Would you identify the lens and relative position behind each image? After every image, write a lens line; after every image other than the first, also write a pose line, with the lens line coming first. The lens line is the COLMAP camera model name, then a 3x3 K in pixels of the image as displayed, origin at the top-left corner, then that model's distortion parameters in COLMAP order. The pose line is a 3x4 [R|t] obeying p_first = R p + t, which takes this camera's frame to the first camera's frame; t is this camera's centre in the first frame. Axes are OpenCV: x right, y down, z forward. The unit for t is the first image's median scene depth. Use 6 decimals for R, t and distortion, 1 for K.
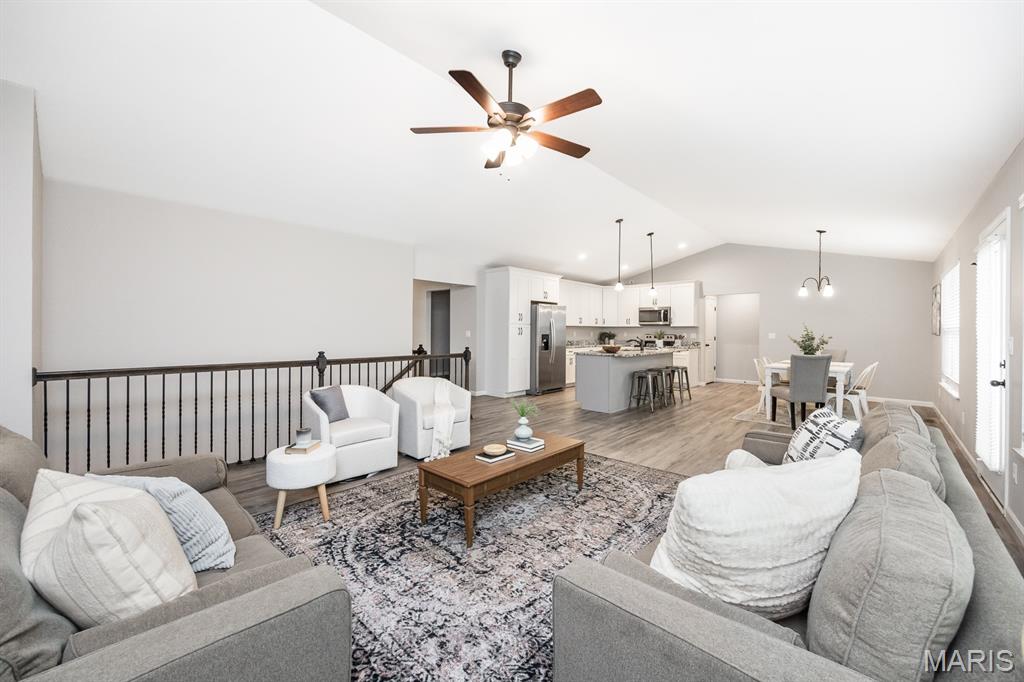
lens RADIAL K [[406.3, 0, 507.3], [0, 406.3, 331.1], [0, 0, 1]] dist [0.009306, -0.000104]
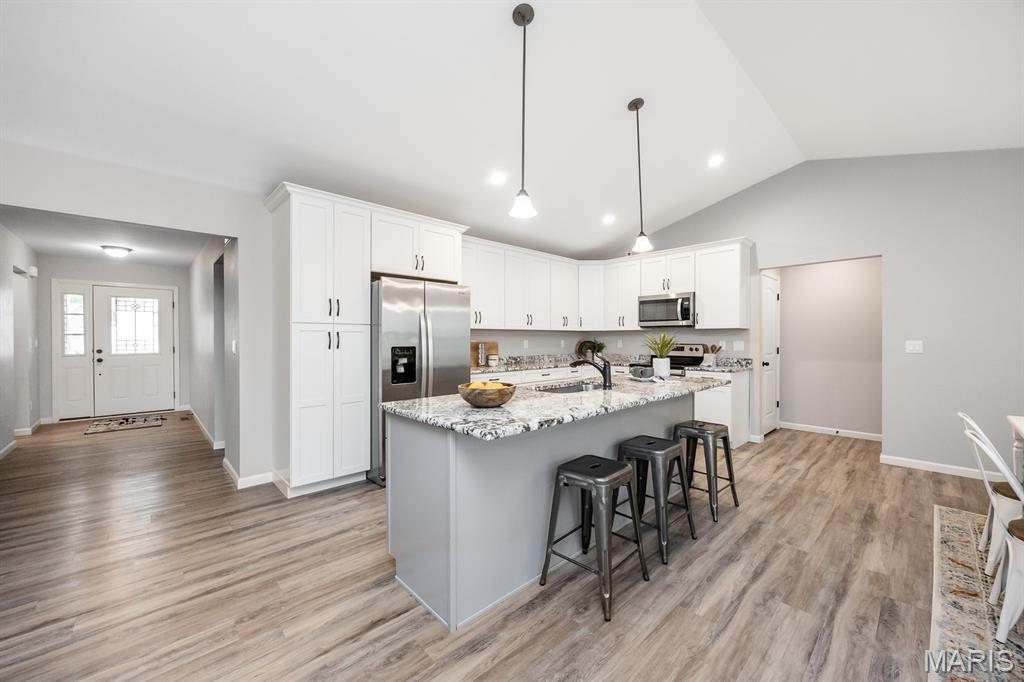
lens RADIAL K [[396.3, 0, 529.6], [0, 396.3, 340.6], [0, 0, 1]] dist [-0.002028, -0.000553]
pose [[0.999012, -0.006141, -0.044017, 0.267186], [0.006305, 0.999974, 0.003588, 0.000393], [0.043994, -0.003862, 0.999024, 0.608462]]
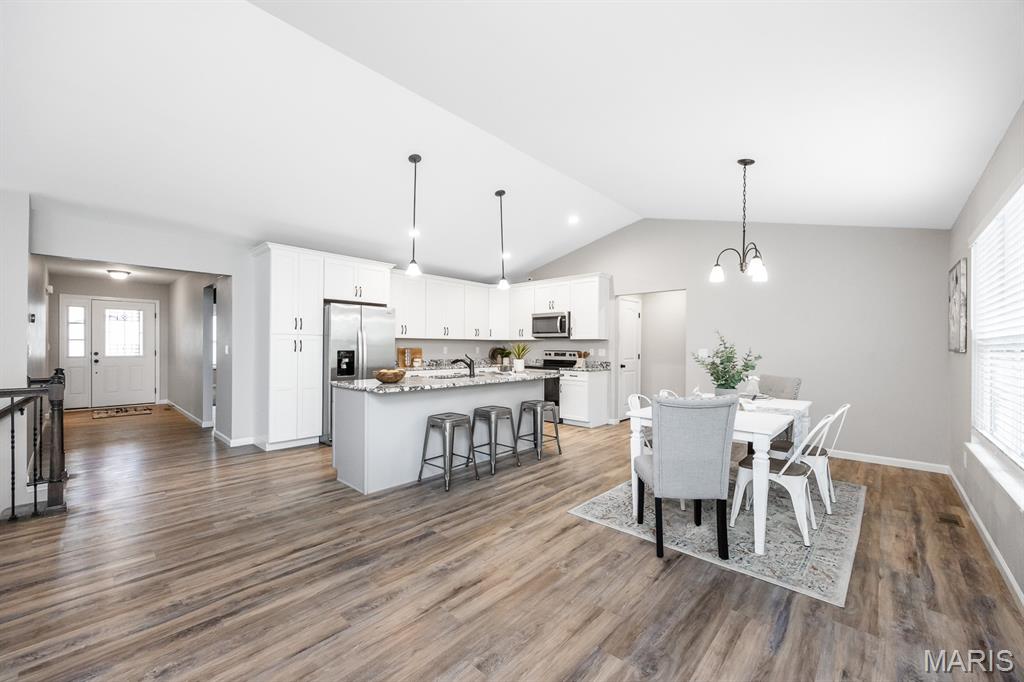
lens RADIAL K [[408.4, 0, 497.5], [0, 408.4, 346.2], [0, 0, 1]] dist [0.000800, 0.000100]
pose [[0.999877, 0.000762, -0.015638, 0.368329], [-0.000783, 0.999999, -0.001352, 0.001577], [0.015637, 0.001364, 0.999877, 0.373416]]
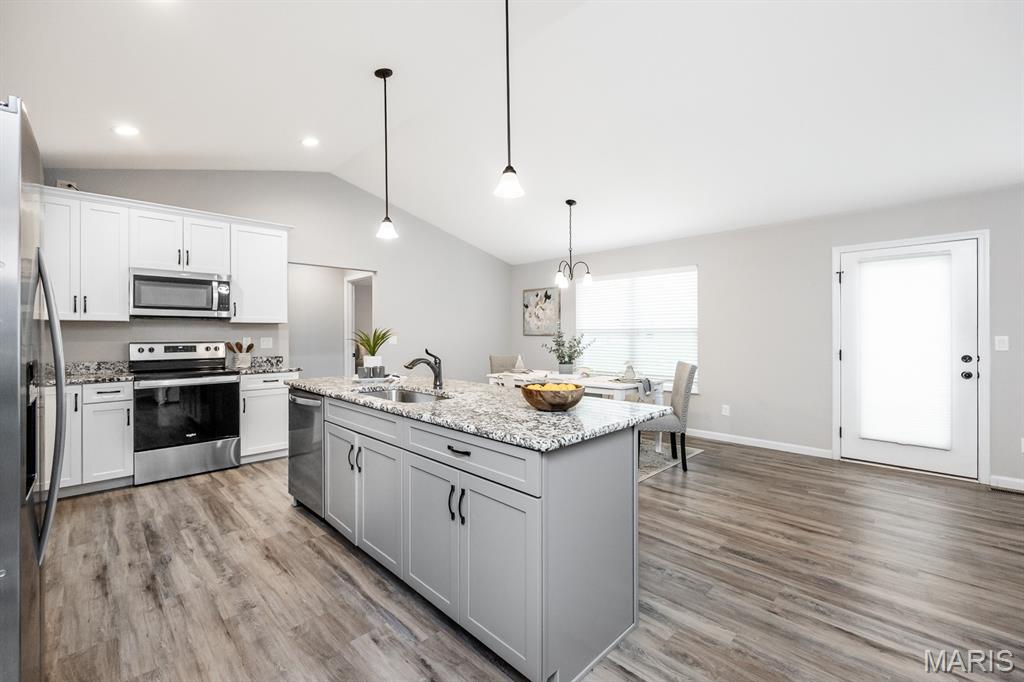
lens RADIAL K [[429.9, 0, 508.0], [0, 429.9, 335.1], [0, 0, 1]] dist [-0.002221, -0.000155]
pose [[0.039343, -0.007733, 0.999196, -0.039036], [0.002990, 0.999966, 0.007621, -0.001357], [-0.999221, 0.002687, 0.039364, 0.897816]]
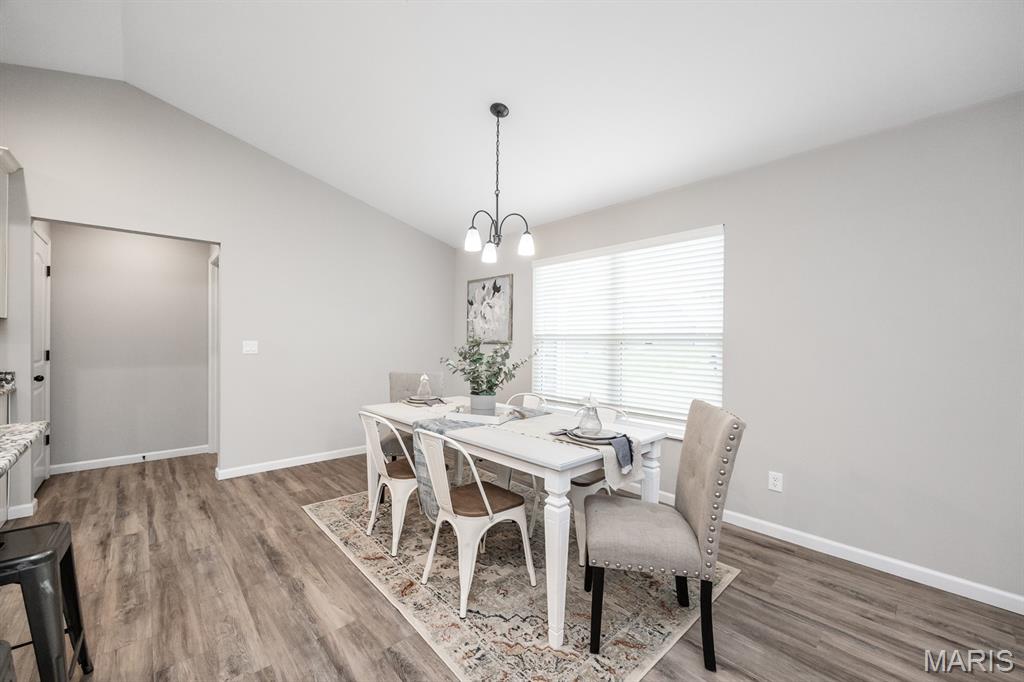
lens RADIAL K [[398.1, 0, 490.0], [0, 398.1, 344.3], [0, 0, 1]] dist [0.000317, 0.000043]
pose [[0.099750, -0.011264, 0.994949, 0.280574], [-0.008271, 0.999892, 0.012149, 0.001195], [-0.994978, -0.009441, 0.099646, 0.796530]]
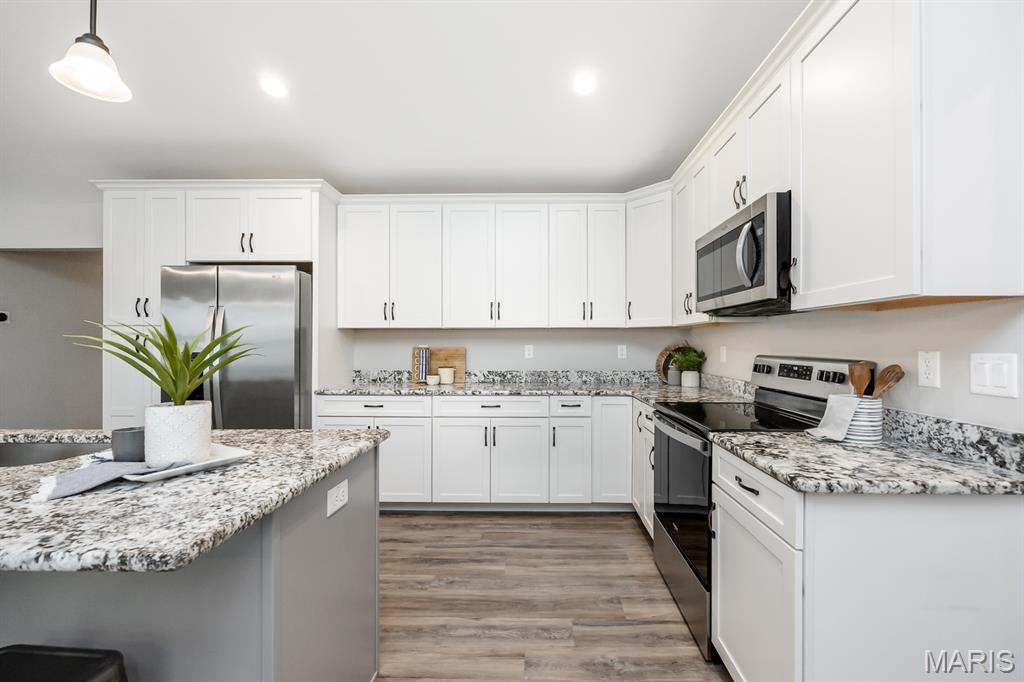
lens RADIAL K [[408.5, 0, 534.5], [0, 408.5, 343.1], [0, 0, 1]] dist [-0.001206, -0.000073]
pose [[0.670905, -0.007386, -0.741507, 0.582388], [0.004833, 0.999973, -0.005587, 0.002340], [0.741528, 0.000165, 0.670922, 1.048422]]
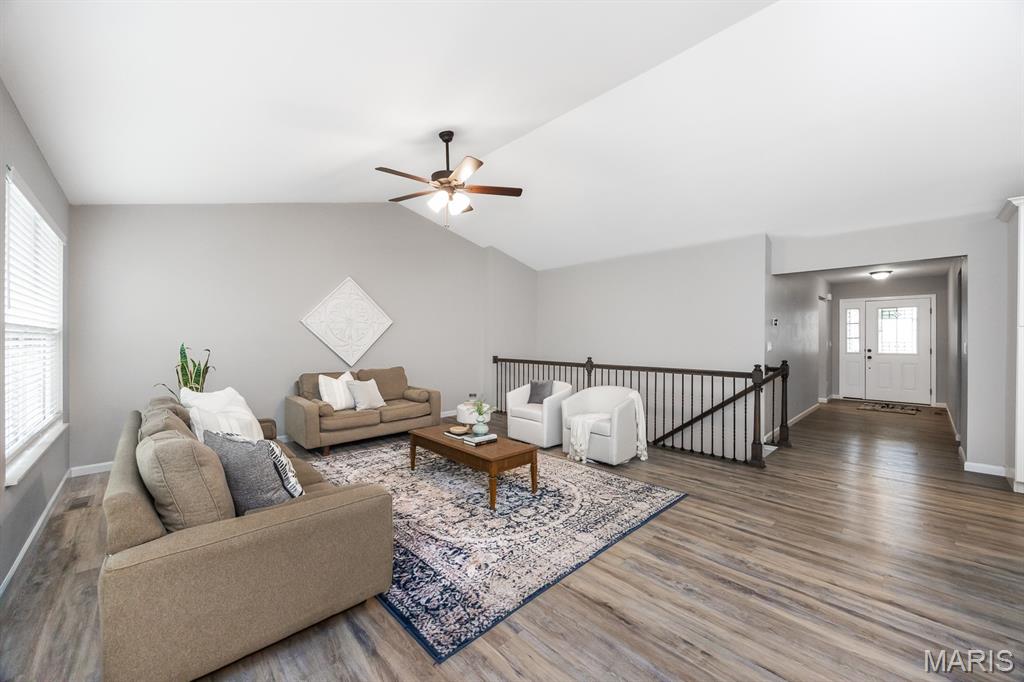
lens RADIAL K [[388.1, 0, 512.0], [0, 388.1, 341.0], [0, 0, 1]] dist [-0.001038, -0.000039]
pose [[-0.064067, -0.003813, -0.997938, 0.464010], [-0.005046, 0.999981, -0.003497, 0.002026], [0.997933, 0.004811, -0.064085, 0.477342]]
